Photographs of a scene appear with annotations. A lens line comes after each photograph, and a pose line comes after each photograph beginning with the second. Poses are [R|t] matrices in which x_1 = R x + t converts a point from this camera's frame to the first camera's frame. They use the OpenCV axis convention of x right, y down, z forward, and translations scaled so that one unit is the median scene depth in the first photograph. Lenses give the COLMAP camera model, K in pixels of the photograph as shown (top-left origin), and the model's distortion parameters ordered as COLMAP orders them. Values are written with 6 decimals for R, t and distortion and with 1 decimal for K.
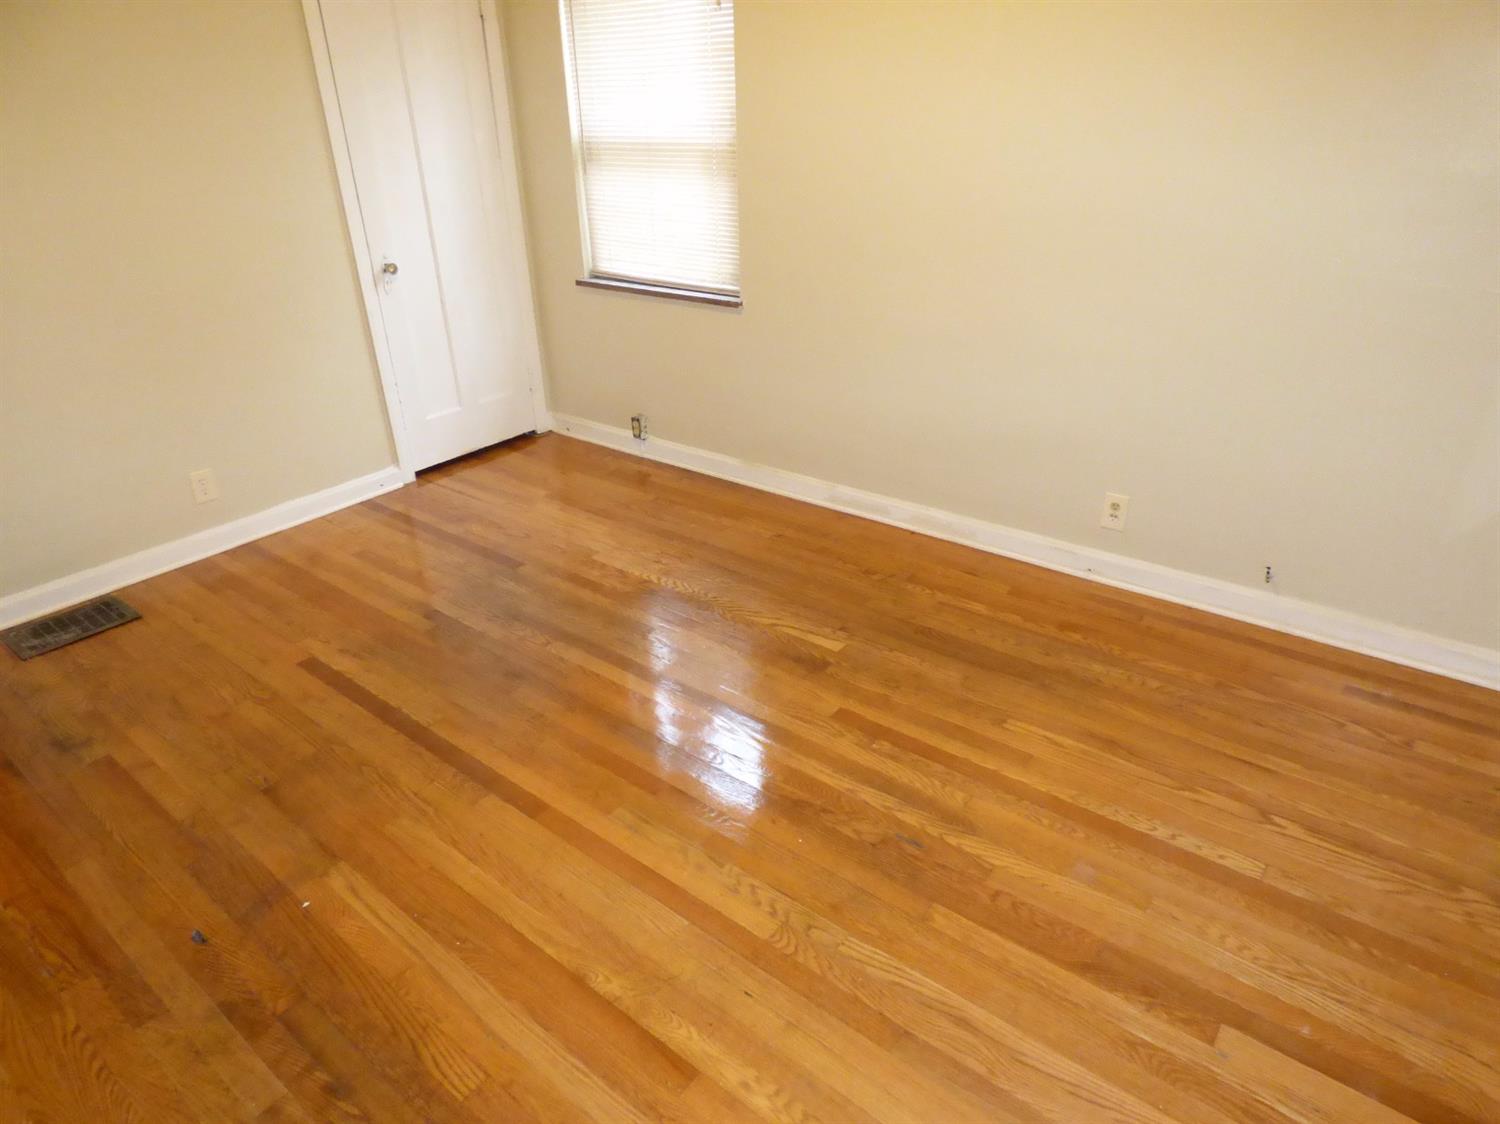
lens RADIAL K [[904.8, 0, 750.0], [0, 904.8, 562.0], [0, 0, 1]] dist [-0.001449, 0.012224]
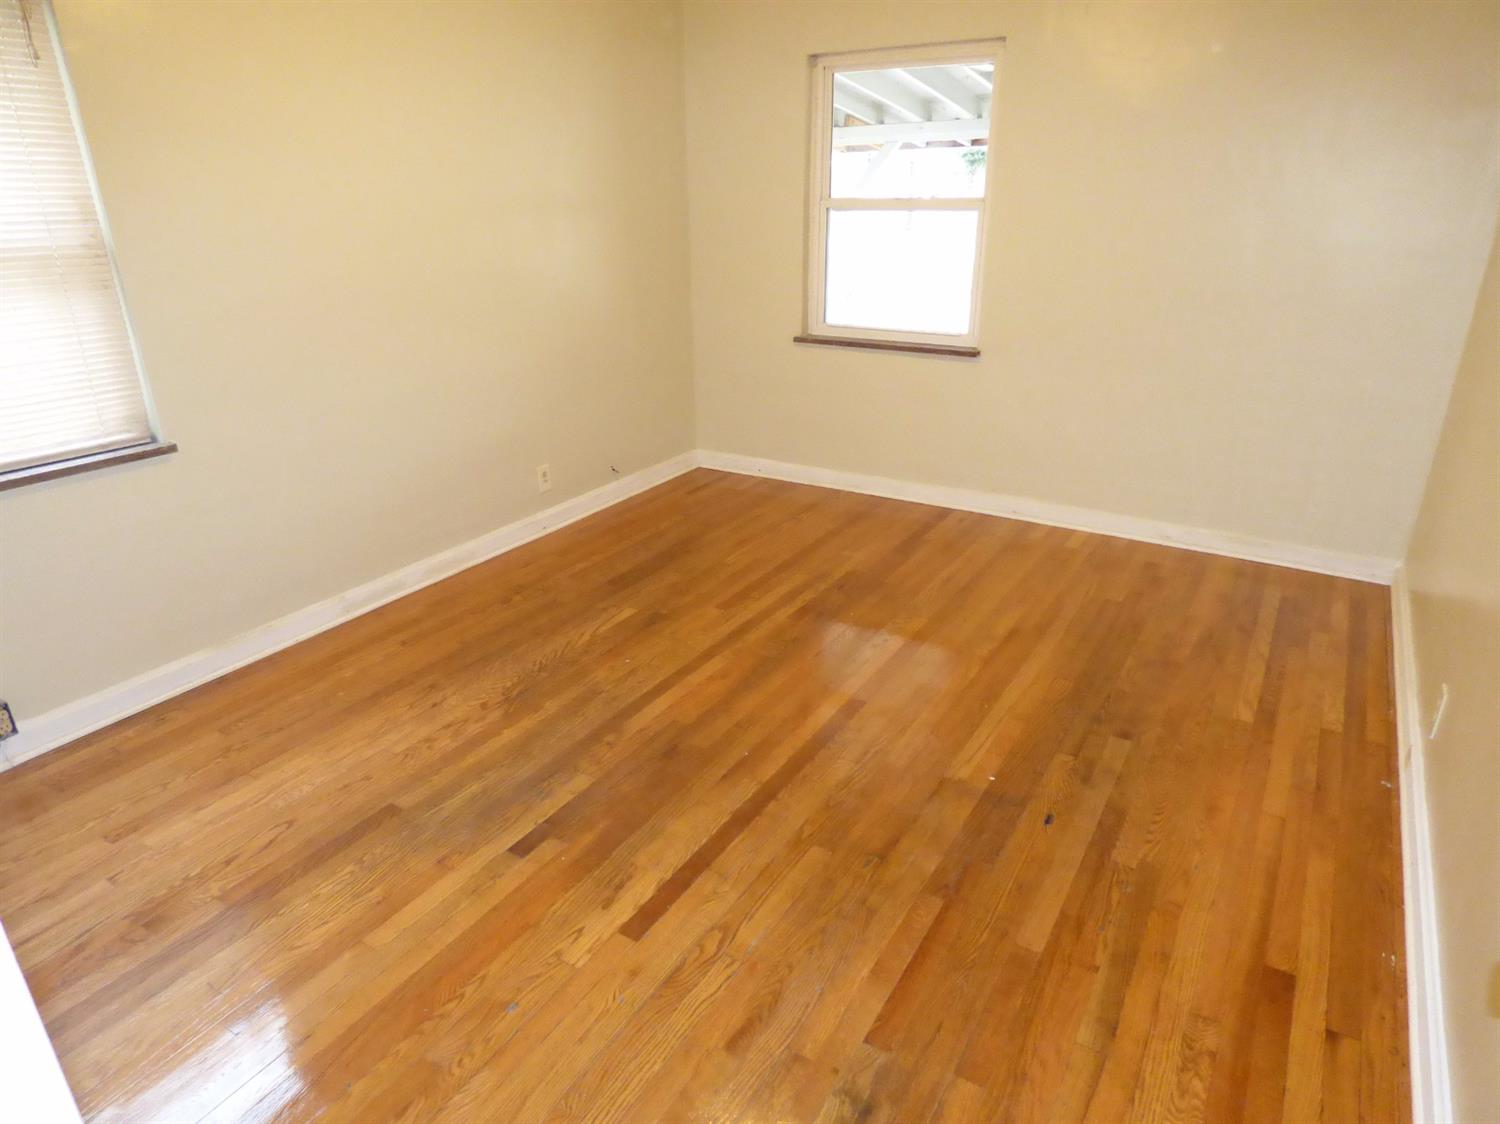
lens RADIAL K [[904.8, 0, 750.0], [0, 904.8, 562.0], [0, 0, 1]] dist [-0.001449, 0.012224]
pose [[-0.106198, -0.355671, 0.928558, -1.064916], [0.465292, 0.807515, 0.362522, -0.339383], [-0.878764, 0.470550, 0.079734, 0.736270]]
